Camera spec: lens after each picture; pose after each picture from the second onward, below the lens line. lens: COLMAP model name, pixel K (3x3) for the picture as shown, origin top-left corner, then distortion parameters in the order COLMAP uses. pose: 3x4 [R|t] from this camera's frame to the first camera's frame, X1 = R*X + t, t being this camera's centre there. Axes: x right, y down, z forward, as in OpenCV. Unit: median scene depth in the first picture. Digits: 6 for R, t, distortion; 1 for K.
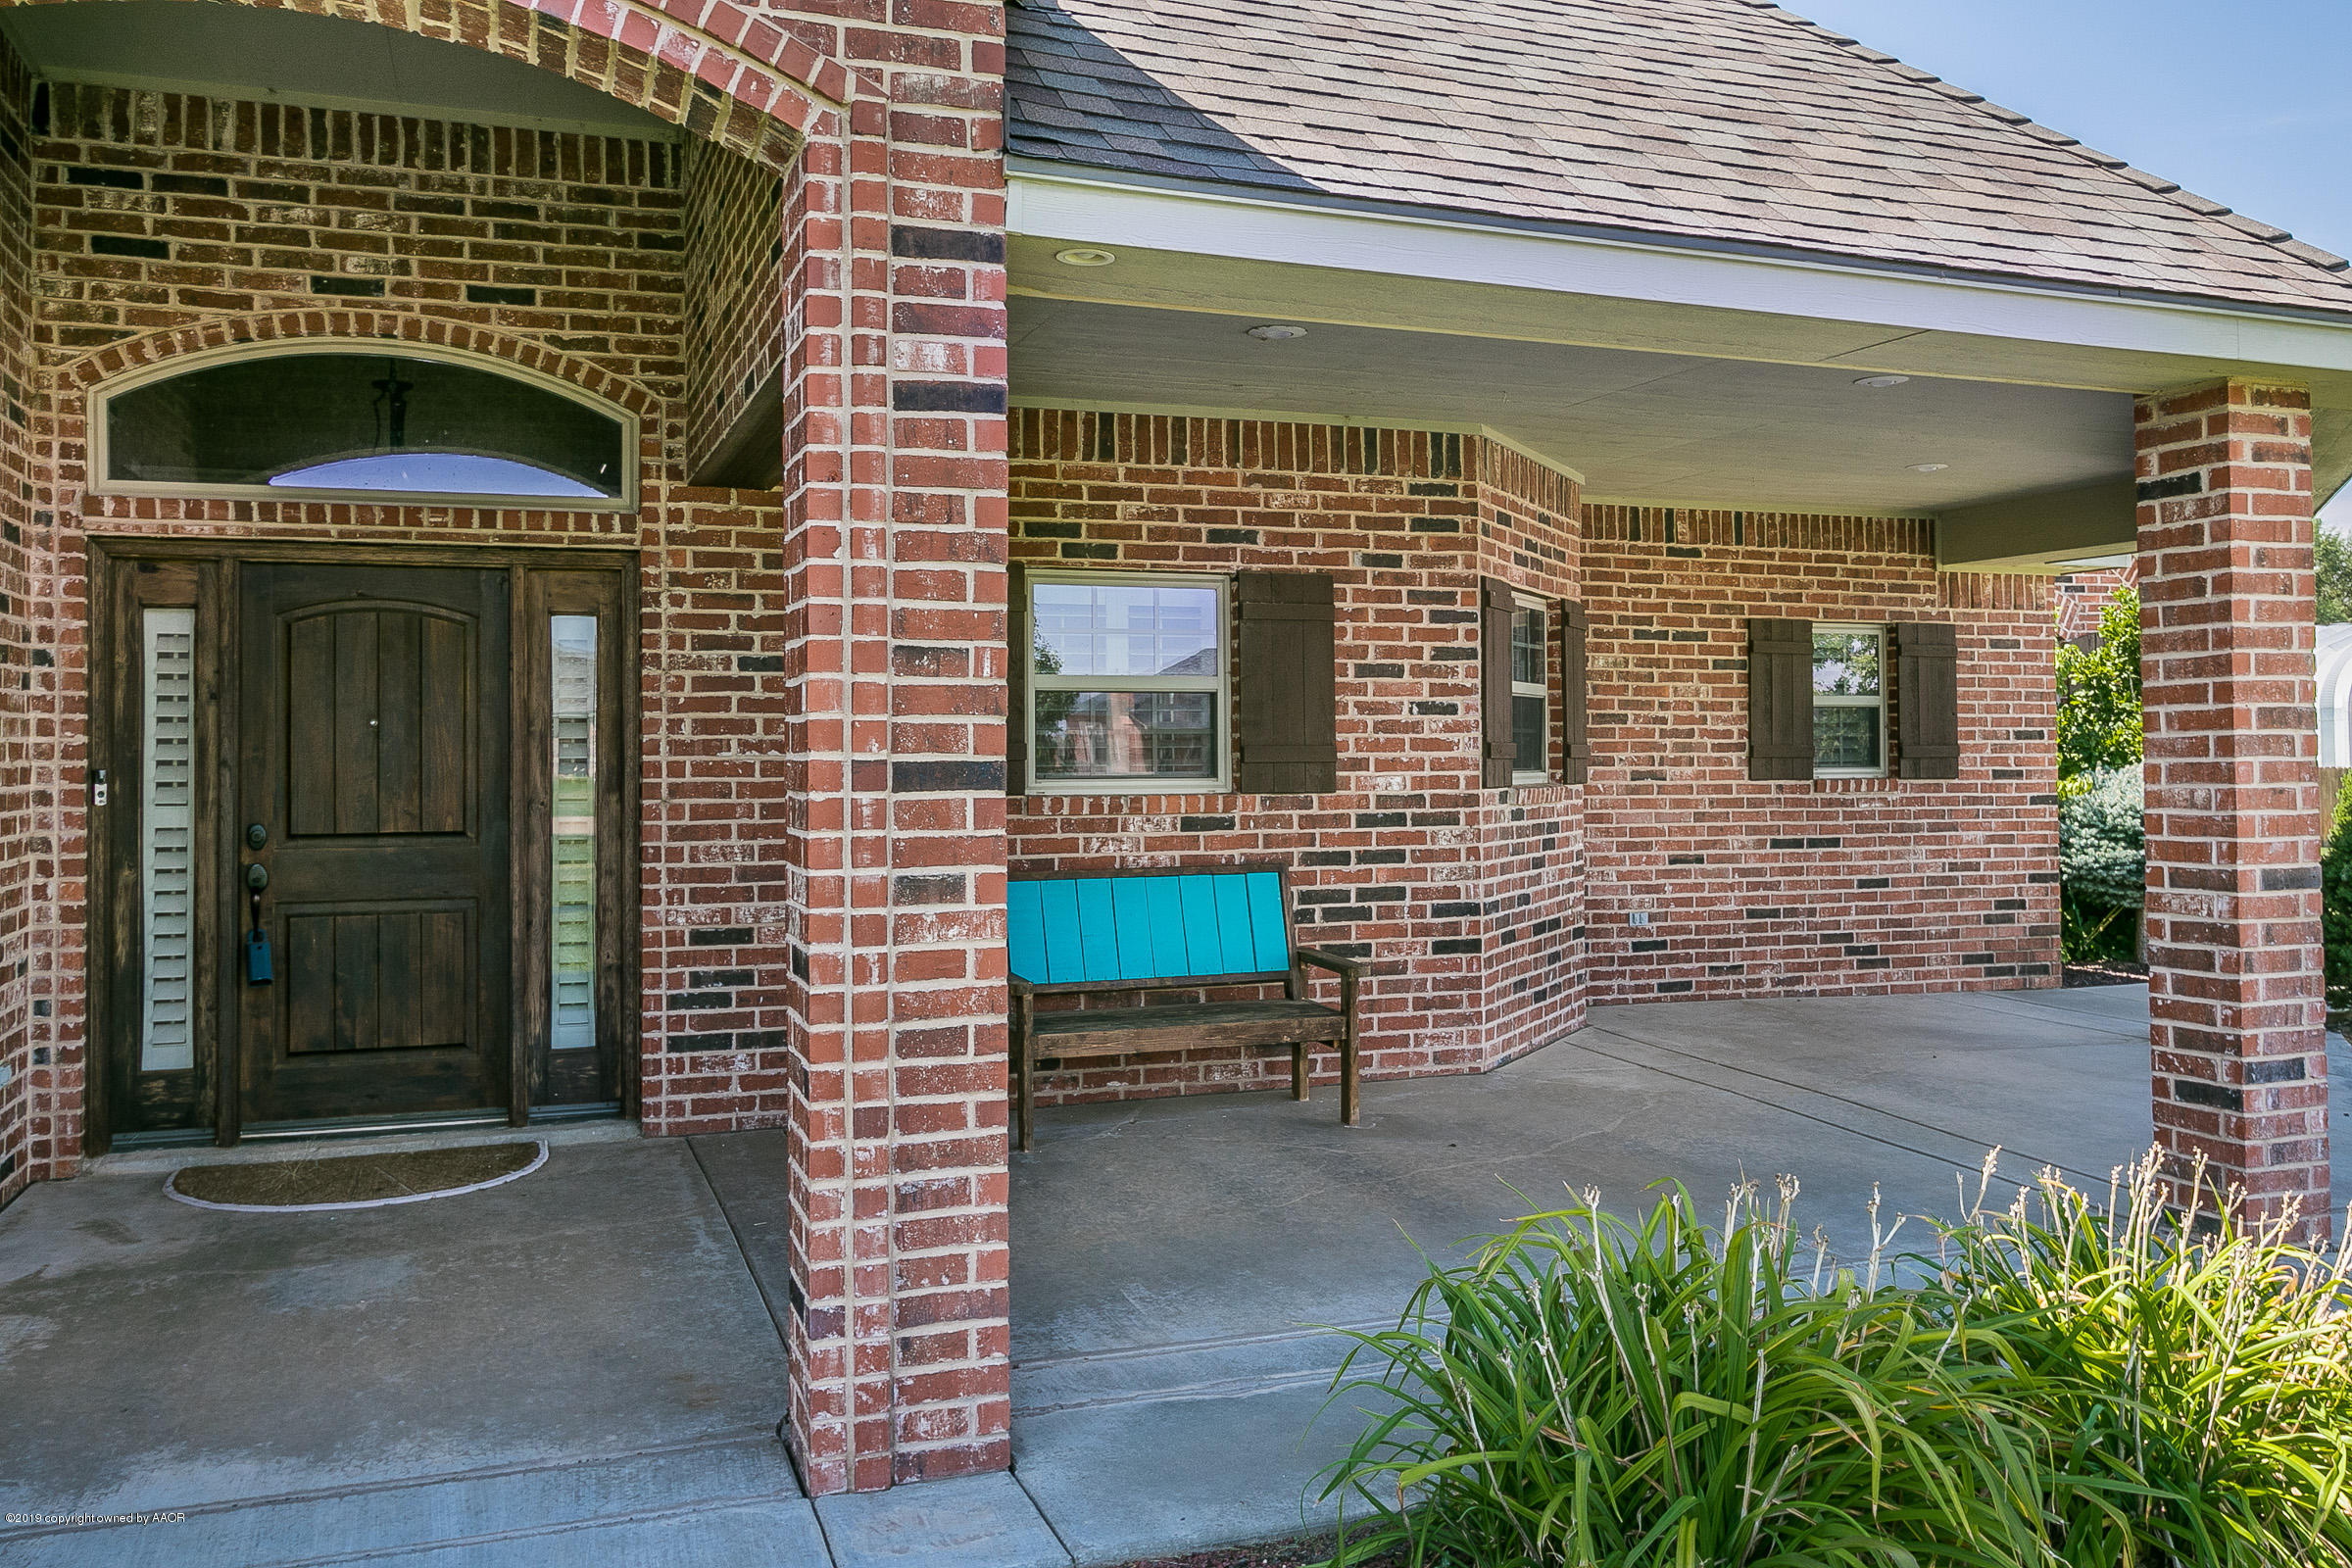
lens RADIAL K [[1815.7, 0, 1195.5], [0, 1815.7, 718.2], [0, 0, 1]] dist [-0.008260, -0.007836]
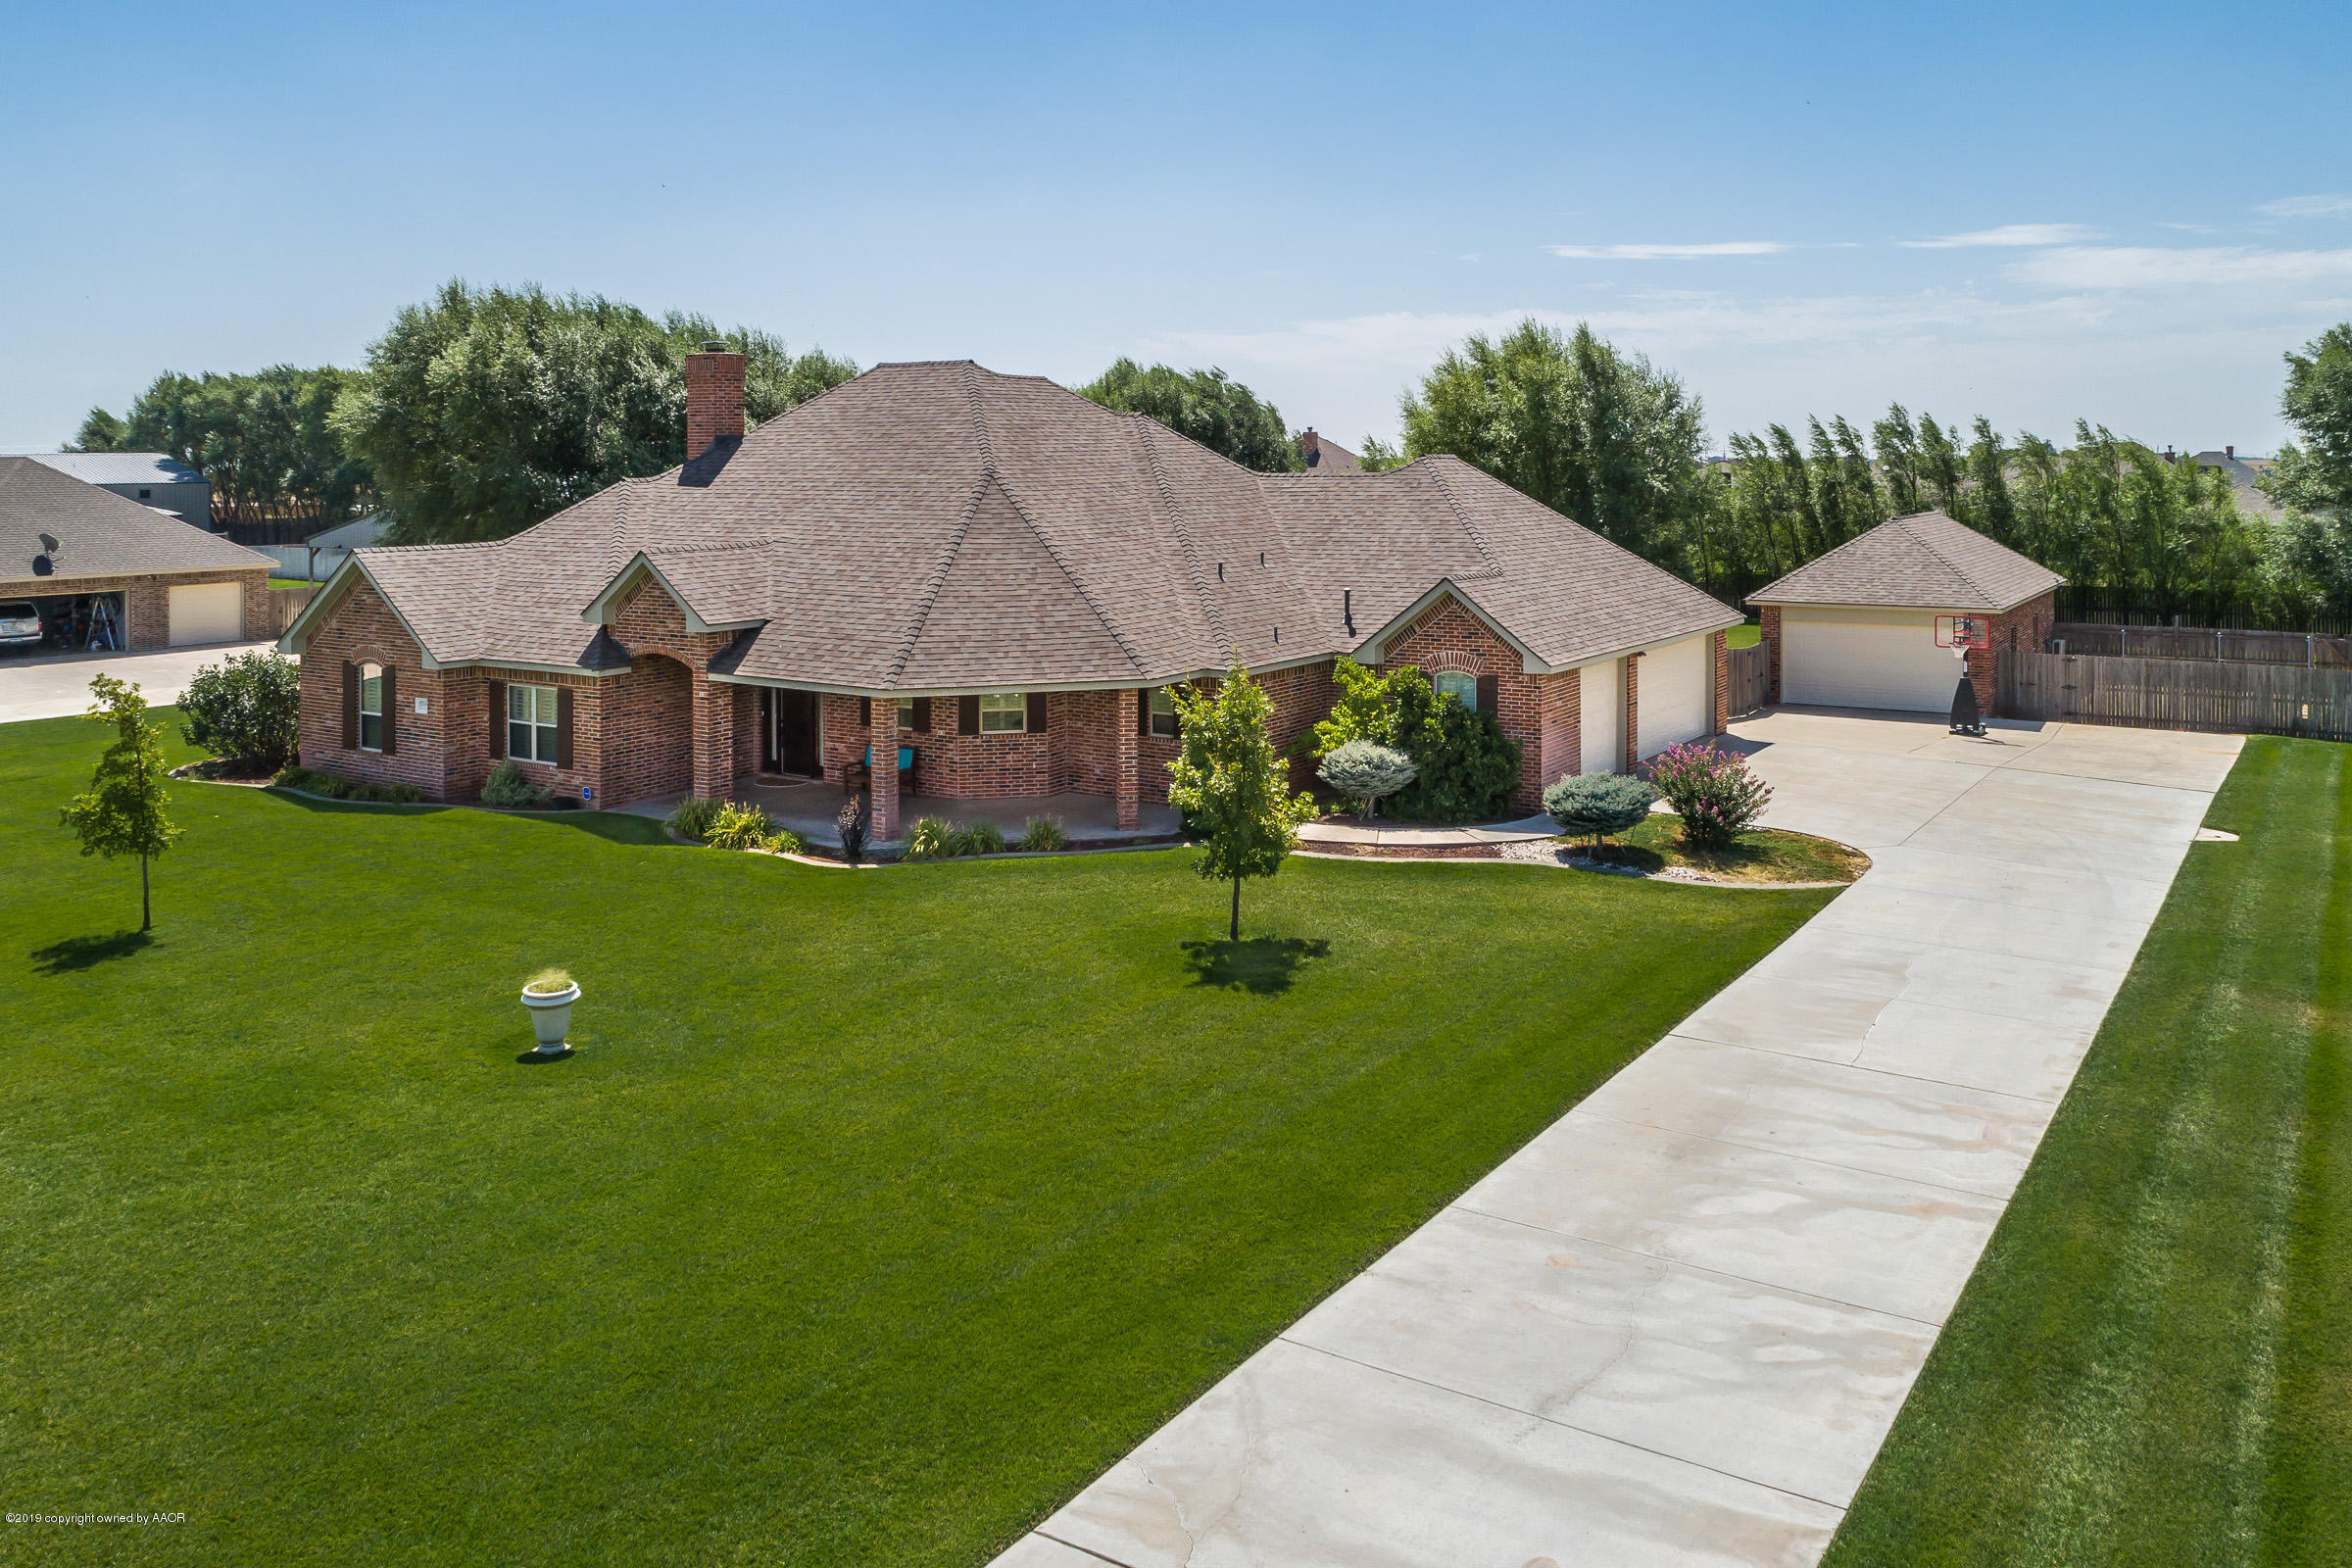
lens RADIAL K [[1869.5, 0, 1189.9], [0, 1869.5, 440.5], [0, 0, 1]] dist [-0.009806, -0.011097]
pose [[0.597704, -0.006846, -0.801687, 4.439911], [0.013406, 0.999909, 0.001455, -0.726605], [0.801605, -0.011617, 0.597742, -1.332853]]
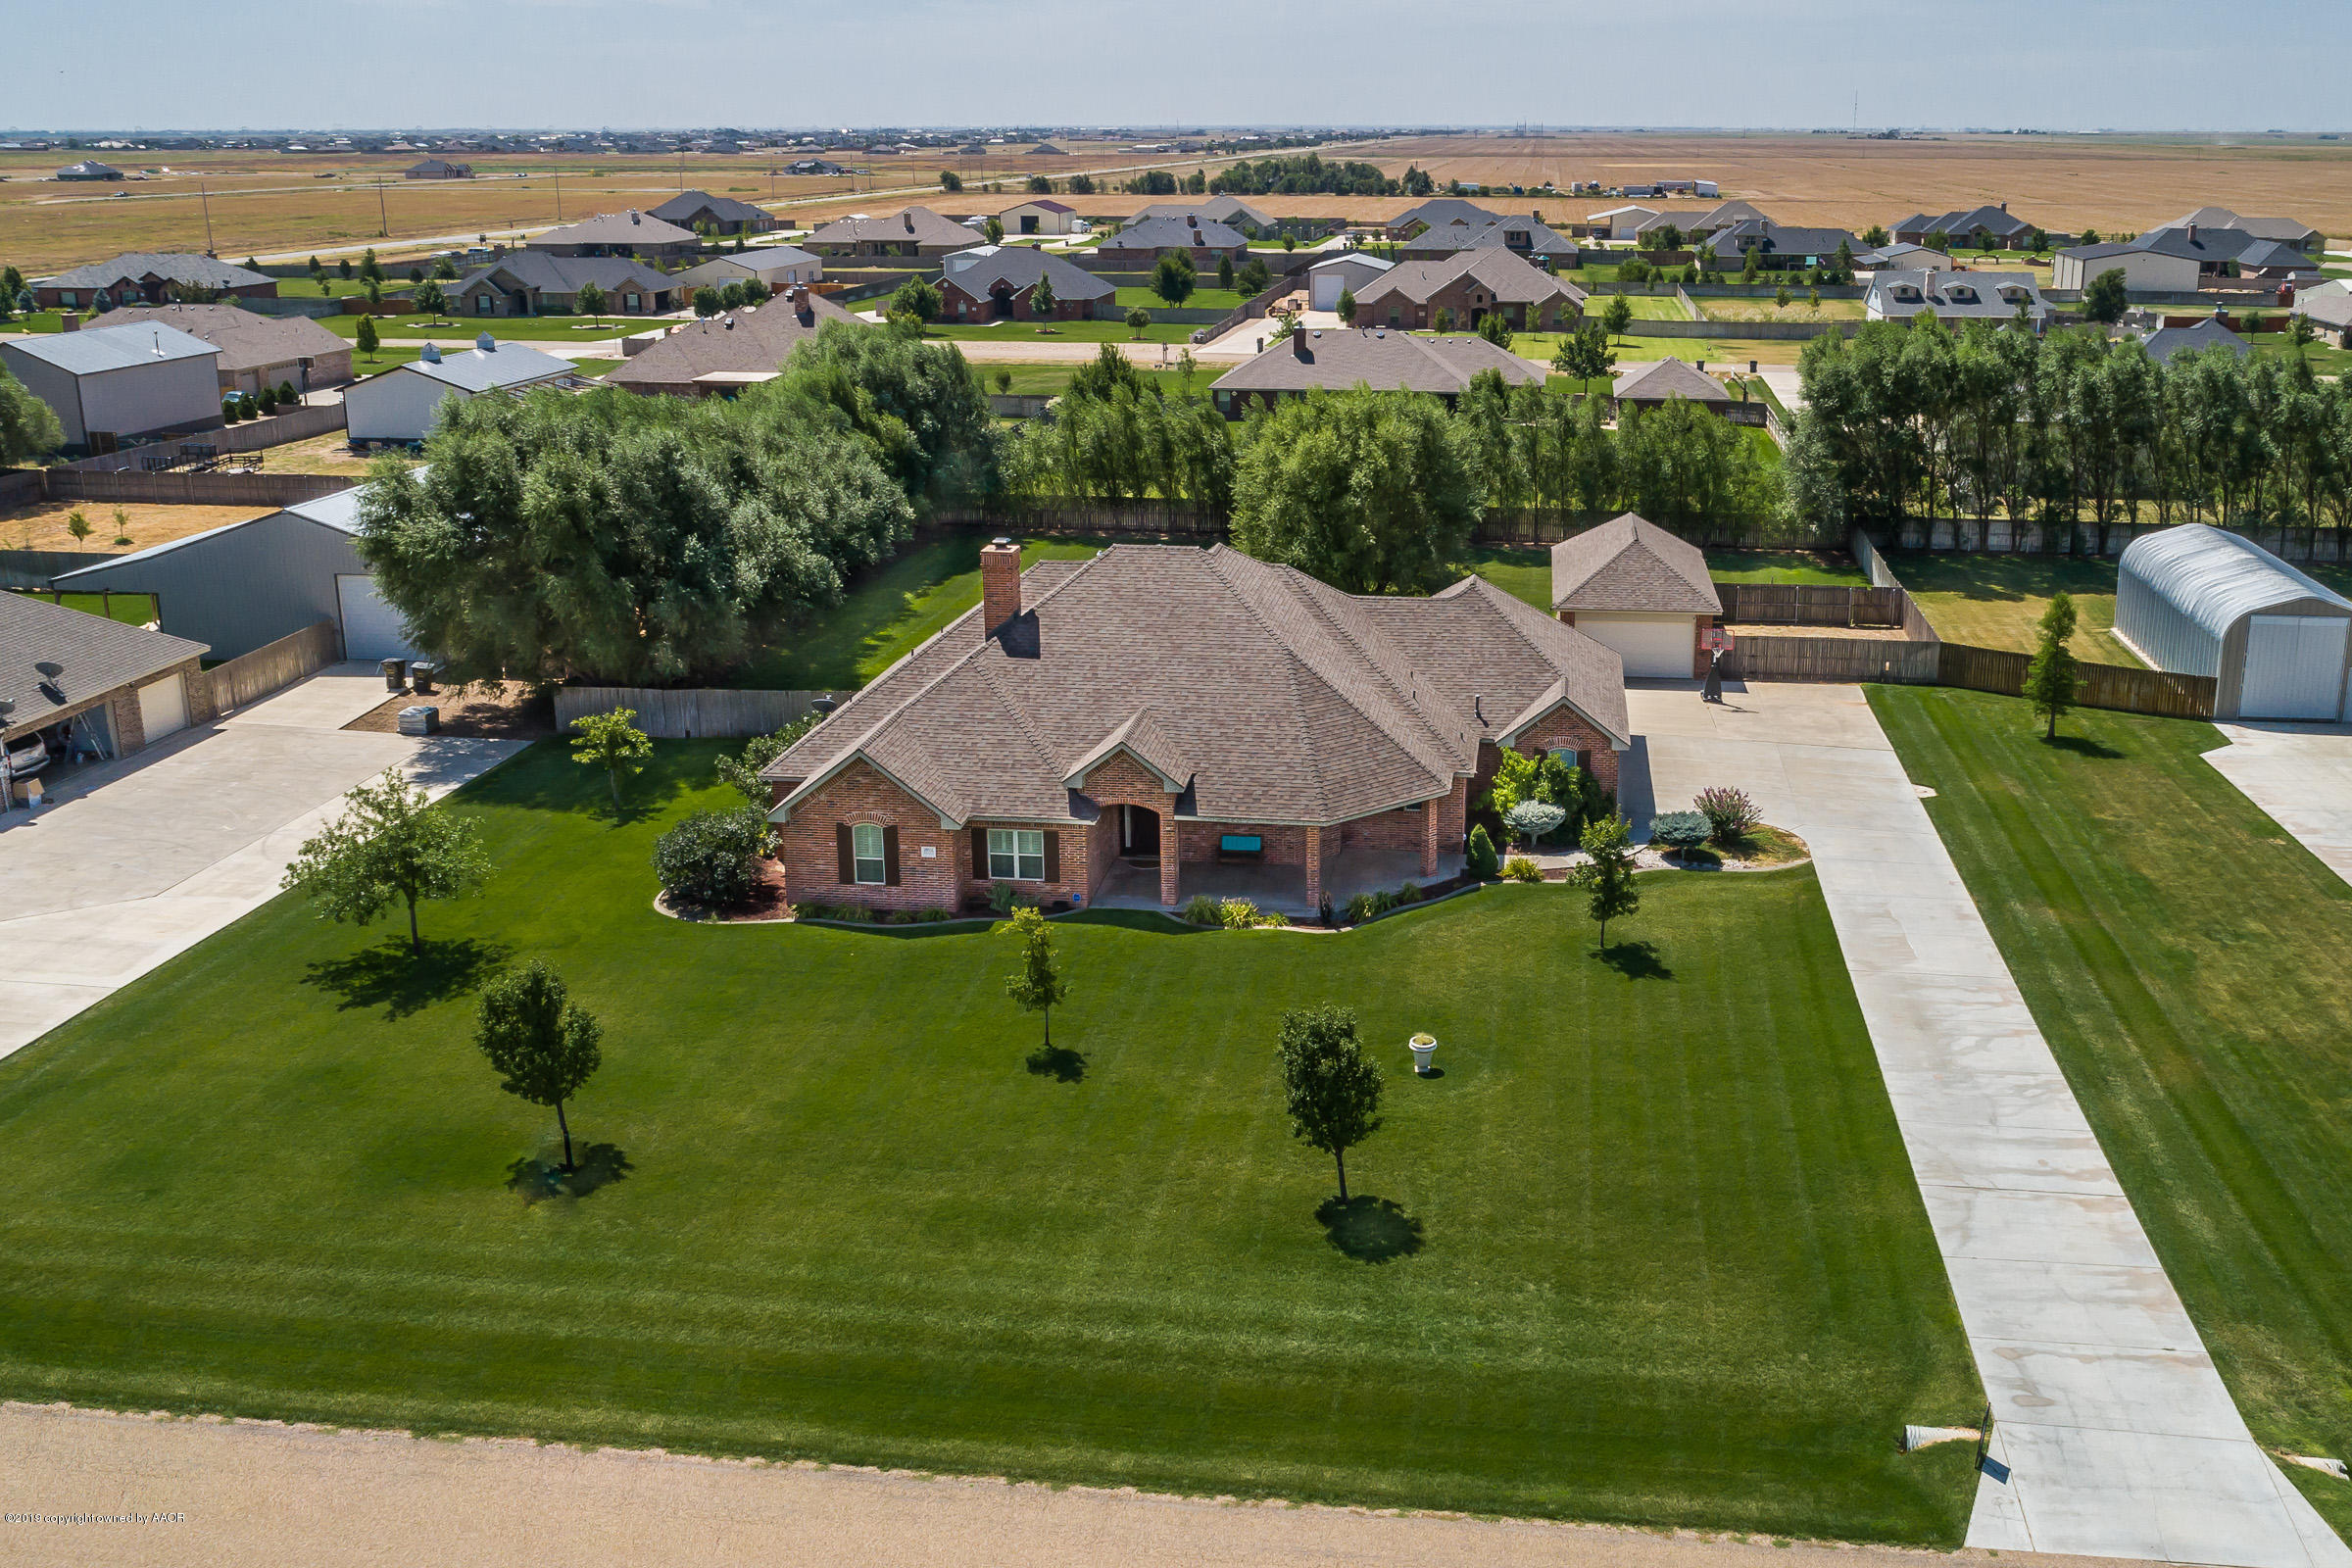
lens RADIAL K [[2184.4, 0, 1349.5], [0, 2184.4, 717.3], [0, 0, 1]] dist [-0.015206, 0.007586]
pose [[0.899226, 0.125034, -0.419237, 4.049574], [-0.003092, 0.960081, 0.279703, -2.876979], [0.437474, -0.250220, 0.863717, -6.399910]]
